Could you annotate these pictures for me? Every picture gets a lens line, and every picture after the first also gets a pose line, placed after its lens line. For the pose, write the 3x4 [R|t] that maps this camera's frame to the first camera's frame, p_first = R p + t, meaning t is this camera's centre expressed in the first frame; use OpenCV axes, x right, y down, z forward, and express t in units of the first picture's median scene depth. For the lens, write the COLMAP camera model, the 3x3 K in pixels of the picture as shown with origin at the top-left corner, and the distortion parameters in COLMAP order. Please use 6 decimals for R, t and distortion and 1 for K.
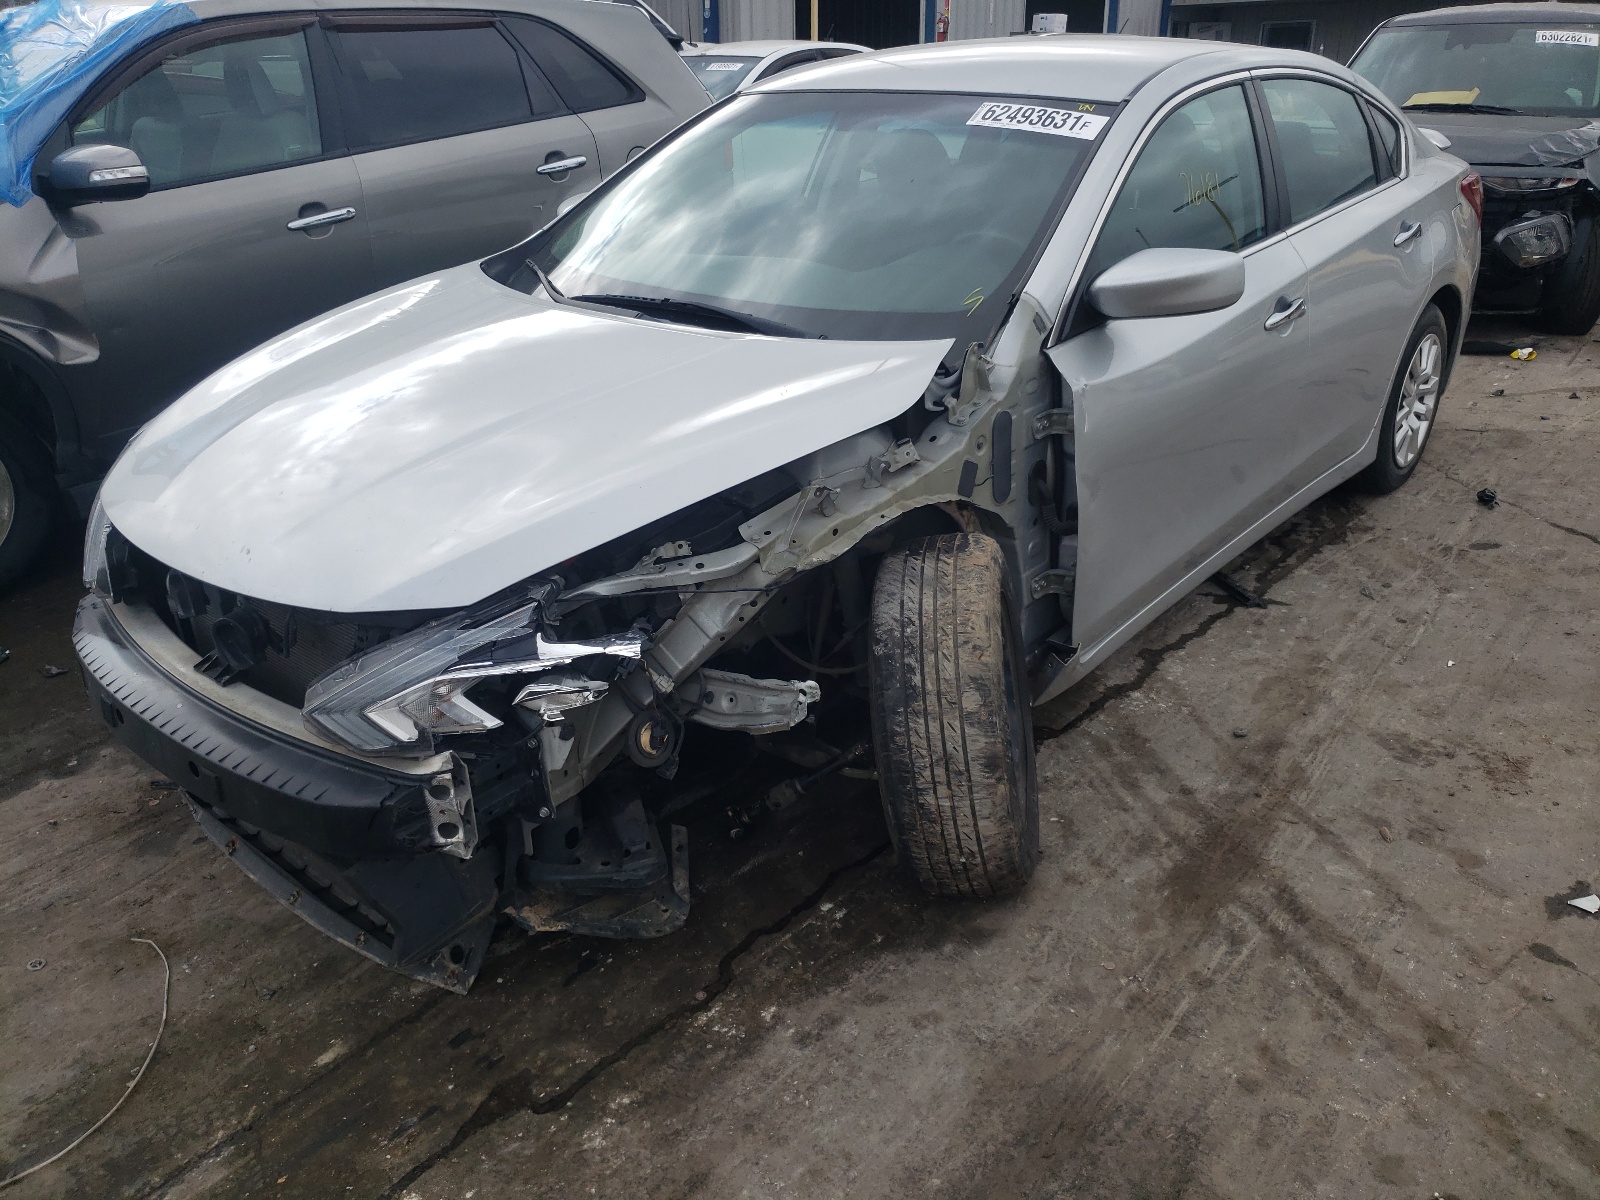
lens RADIAL K [[1232.5, 0, 800.0], [0, 1232.5, 600.0], [0, 0, 1]] dist [0.002079, 0.012674]
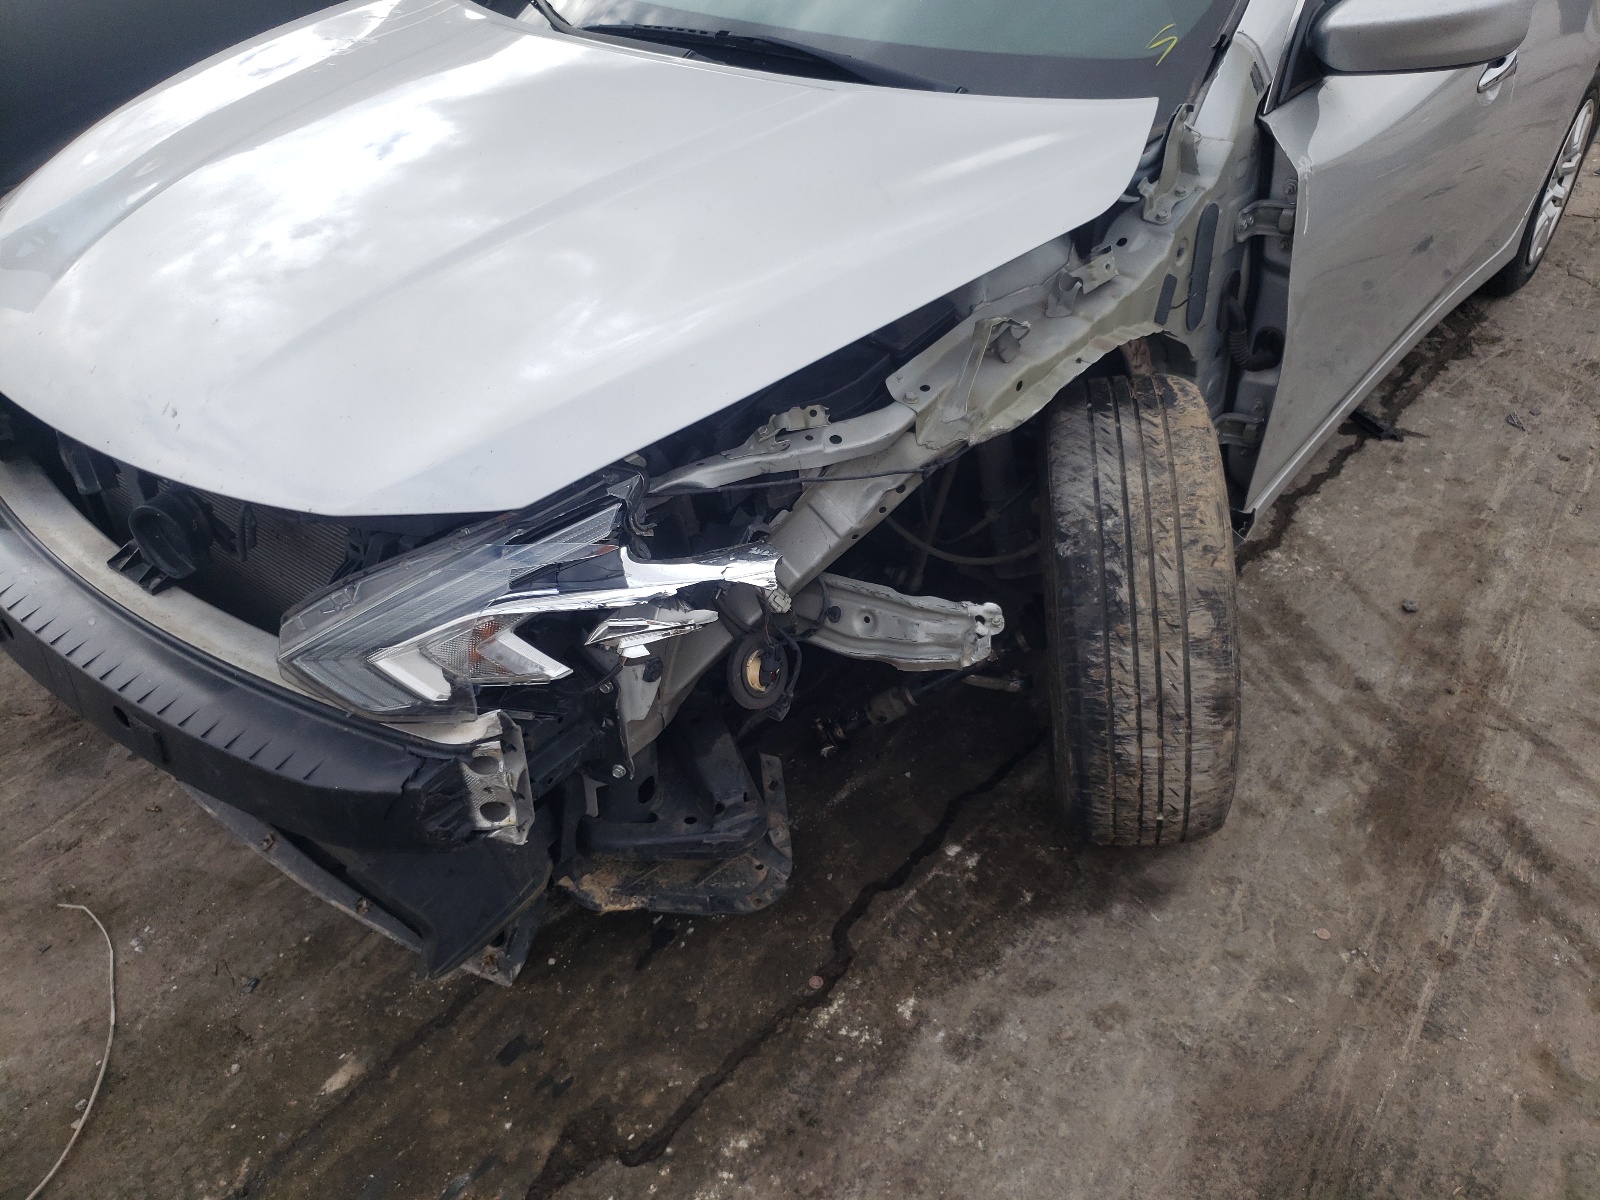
lens RADIAL K [[1221.6, 0, 800.0], [0, 1221.6, 600.0], [0, 0, 1]] dist [0.019260, -0.012785]
pose [[0.998420, -0.003334, 0.056097, -0.134894], [-0.007072, 0.982851, 0.184266, -0.062161], [-0.055750, -0.184371, 0.981274, 0.285092]]
